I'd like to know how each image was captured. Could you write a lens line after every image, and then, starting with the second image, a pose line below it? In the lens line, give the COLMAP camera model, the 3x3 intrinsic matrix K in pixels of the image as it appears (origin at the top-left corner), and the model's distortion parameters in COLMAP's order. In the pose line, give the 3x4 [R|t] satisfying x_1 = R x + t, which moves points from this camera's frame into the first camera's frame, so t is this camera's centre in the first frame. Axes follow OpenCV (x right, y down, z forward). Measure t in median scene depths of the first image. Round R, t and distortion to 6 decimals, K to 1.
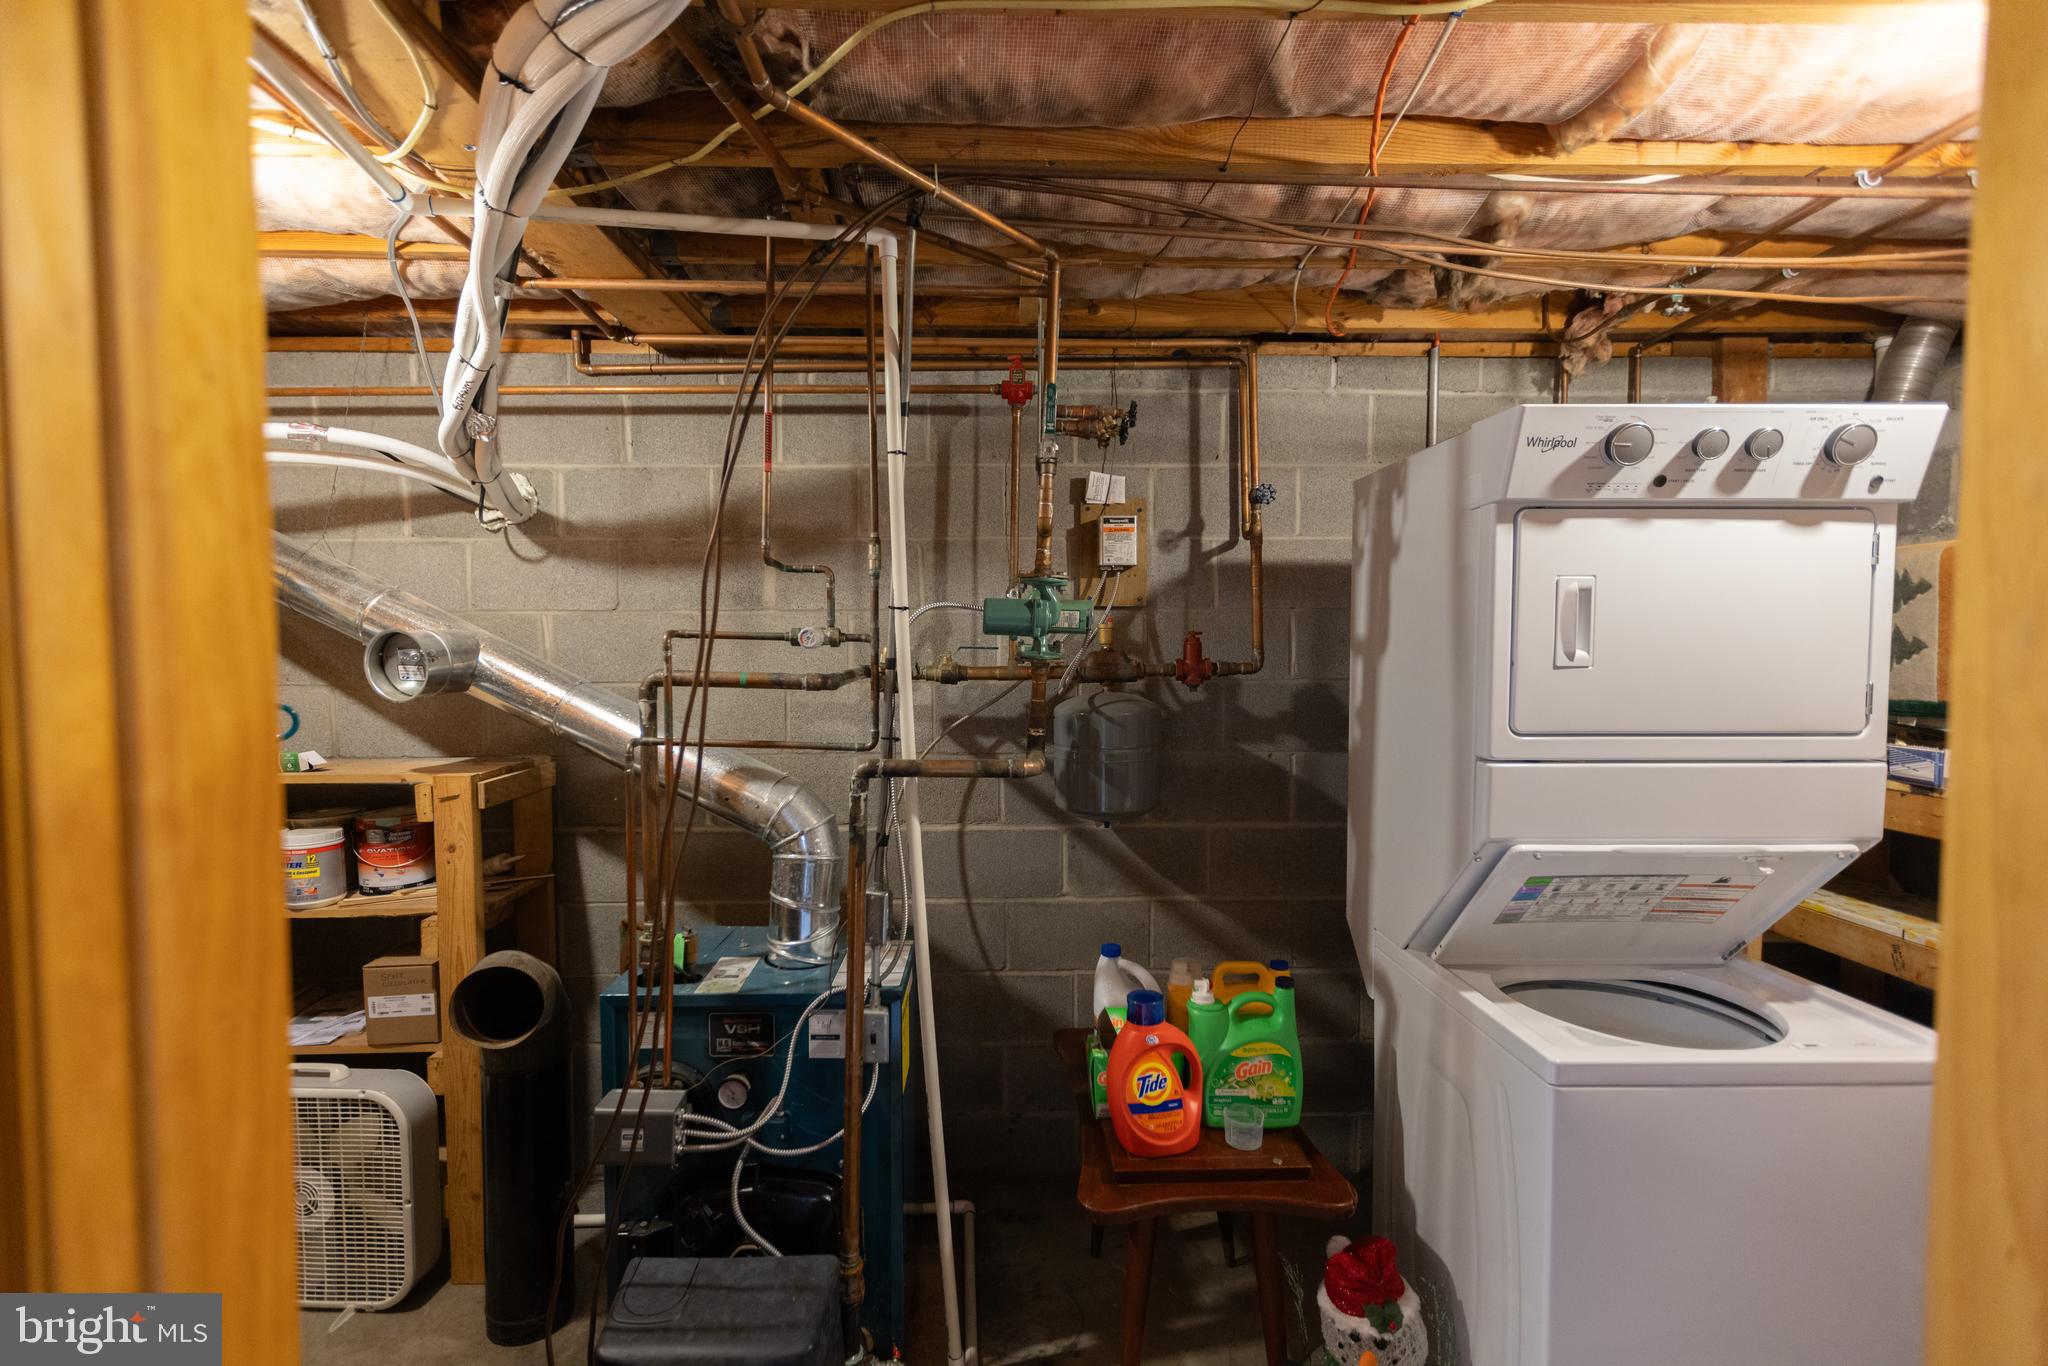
lens RADIAL K [[958.2, 0, 1018.5], [0, 958.2, 679.3], [0, 0, 1]] dist [0.003754, 0.000649]
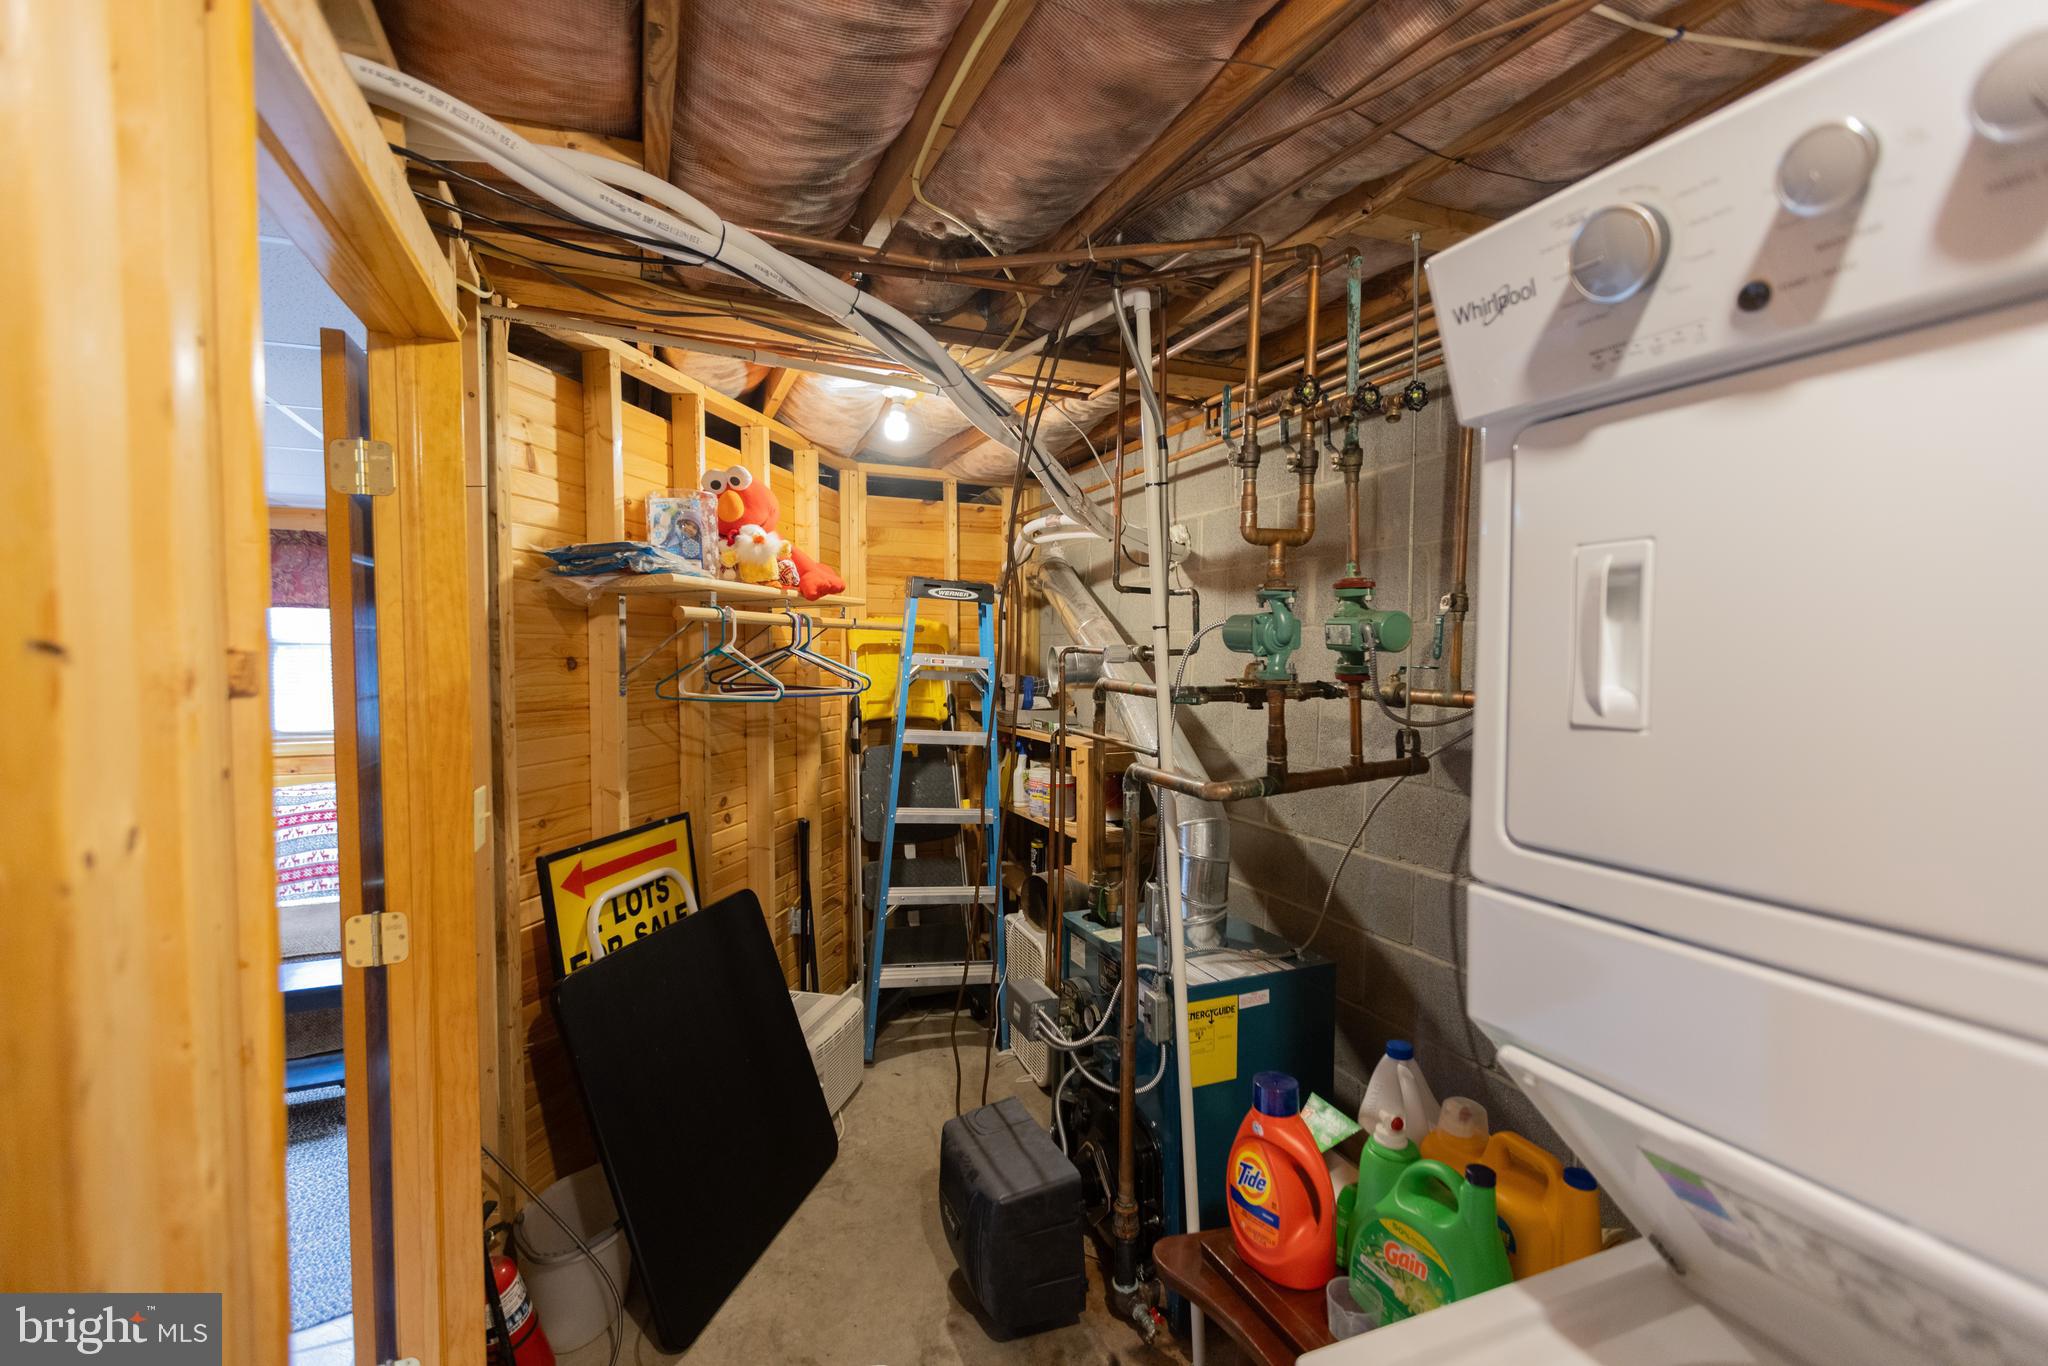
lens RADIAL K [[958.2, 0, 1016.8], [0, 958.2, 688.2], [0, 0, 1]] dist [0.003754, 0.000649]
pose [[0.323254, 0.042559, -0.945355, 0.944085], [-0.042450, 0.998635, 0.030442, -0.035707], [0.945360, 0.030290, 0.324619, 0.556620]]
